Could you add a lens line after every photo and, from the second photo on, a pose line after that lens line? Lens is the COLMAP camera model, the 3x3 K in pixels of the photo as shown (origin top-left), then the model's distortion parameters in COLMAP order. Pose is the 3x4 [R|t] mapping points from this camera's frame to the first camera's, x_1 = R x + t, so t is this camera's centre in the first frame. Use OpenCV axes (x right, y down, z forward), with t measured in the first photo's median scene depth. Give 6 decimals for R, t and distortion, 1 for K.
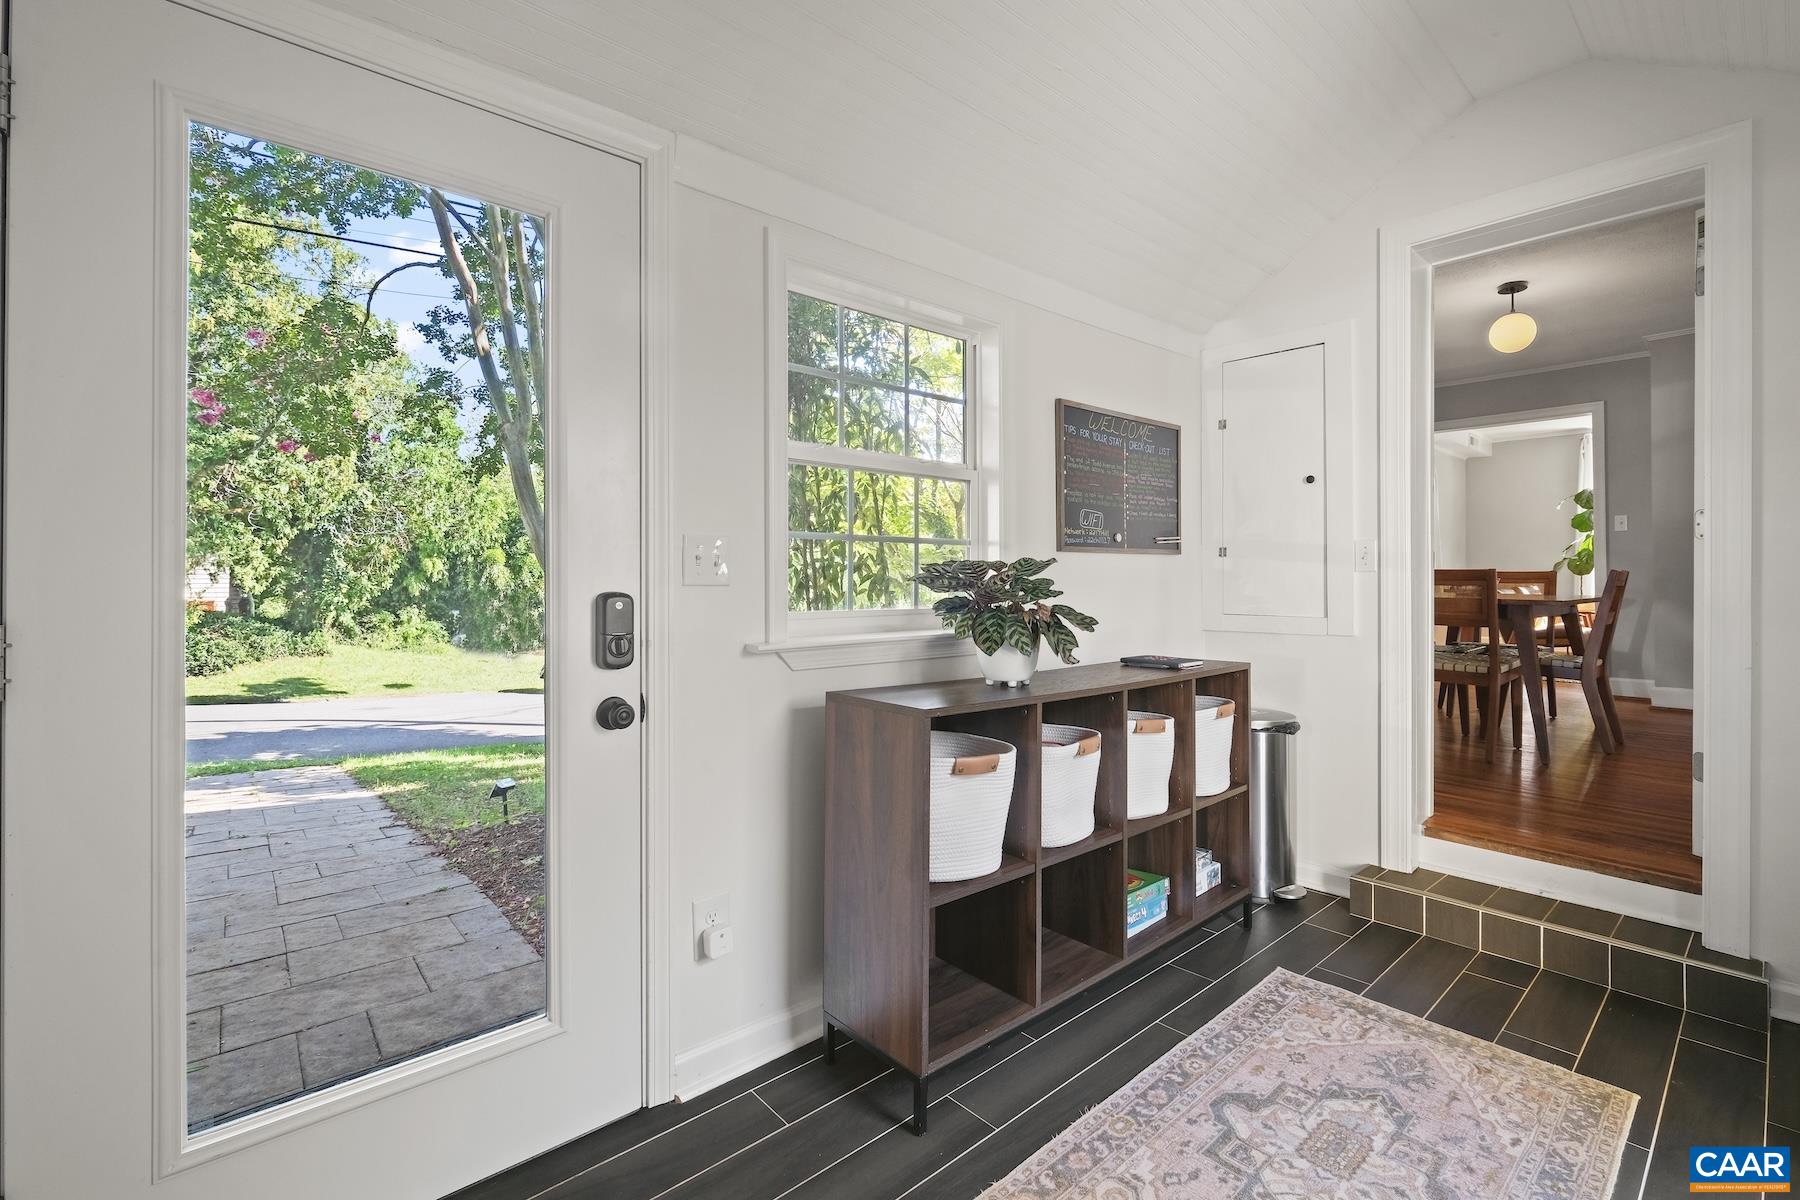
lens RADIAL K [[812.8, 0, 898.6], [0, 812.8, 560.3], [0, 0, 1]] dist [-0.000789, 0.000065]
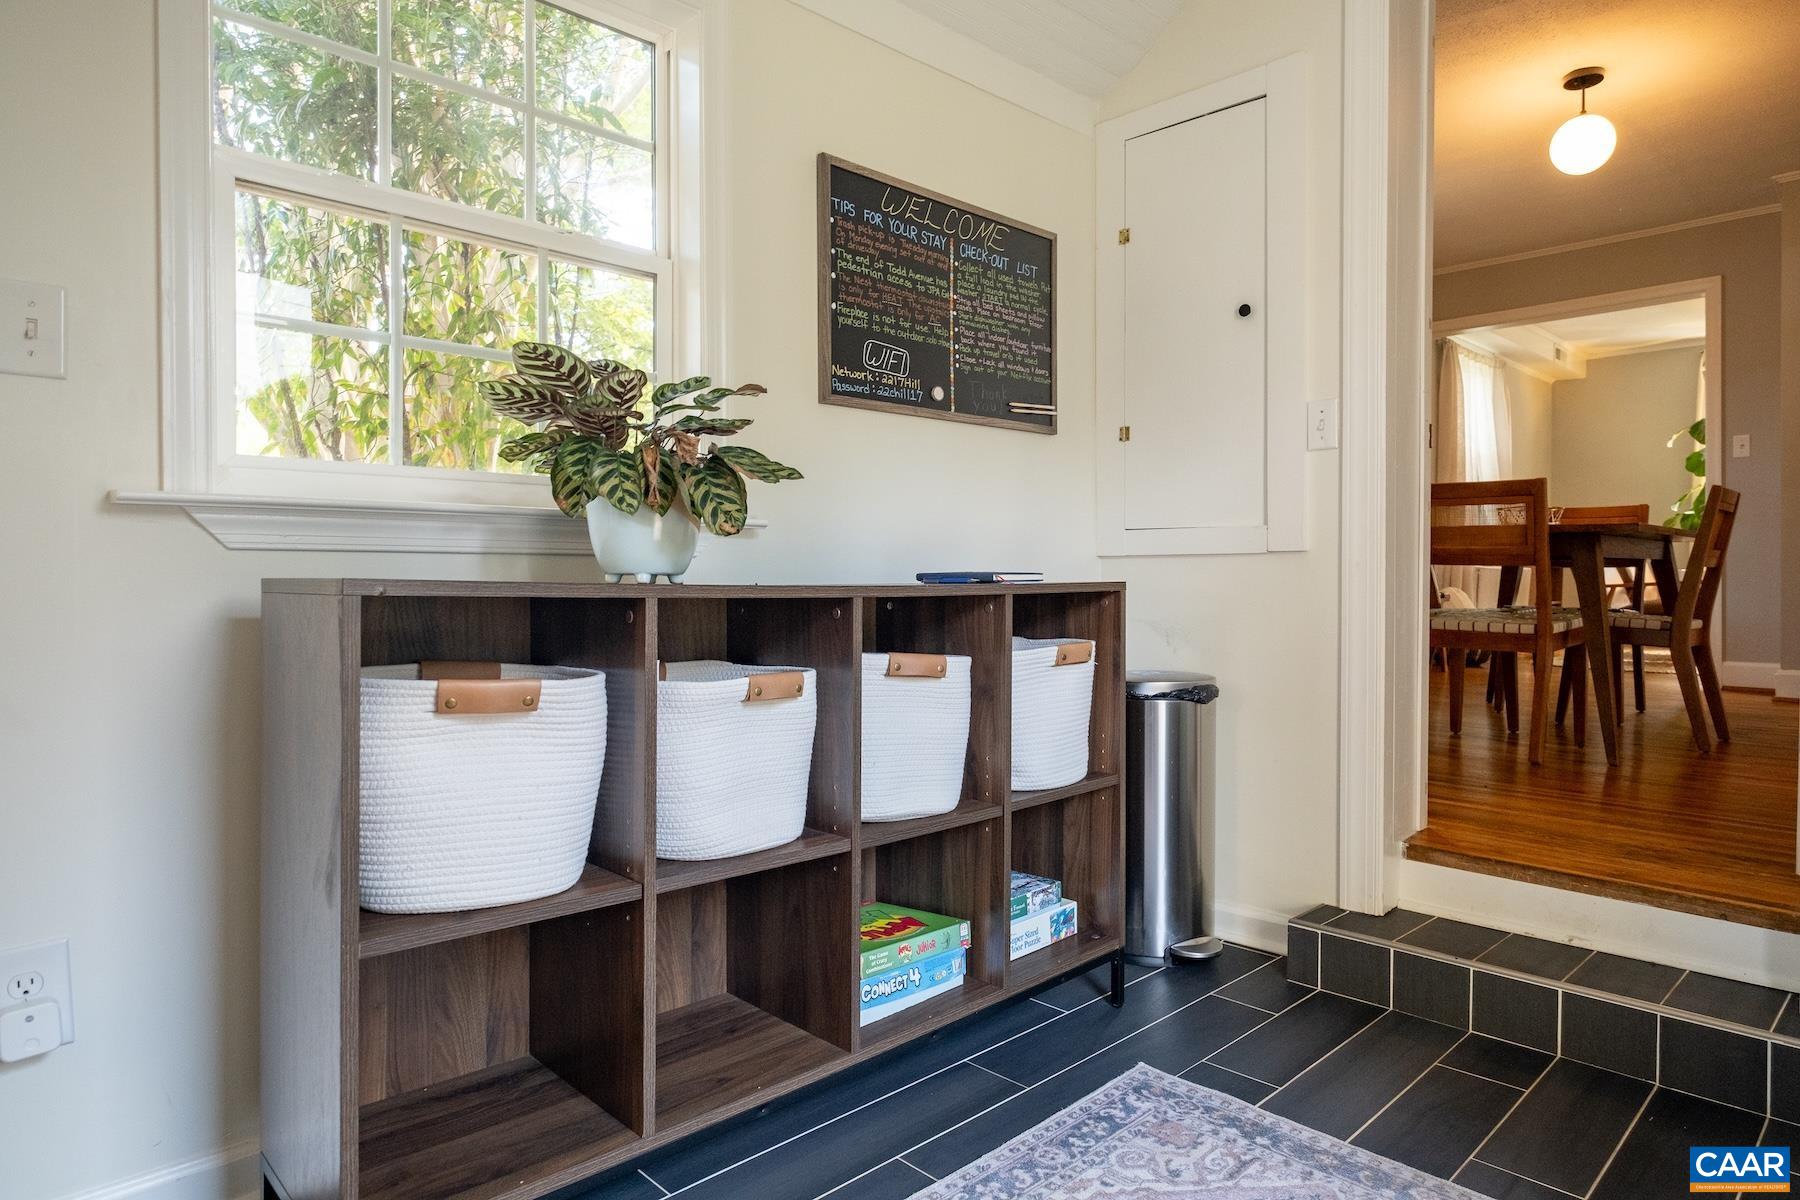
lens RADIAL K [[1067.0, 0, 895.7], [0, 1067.0, 571.8], [0, 0, 1]] dist [-0.004094, -0.002656]
pose [[0.999212, 0.000559, 0.039699, 0.234174], [-0.001333, 0.999809, 0.019483, 0.107409], [-0.039680, -0.019520, 0.999022, 0.197242]]
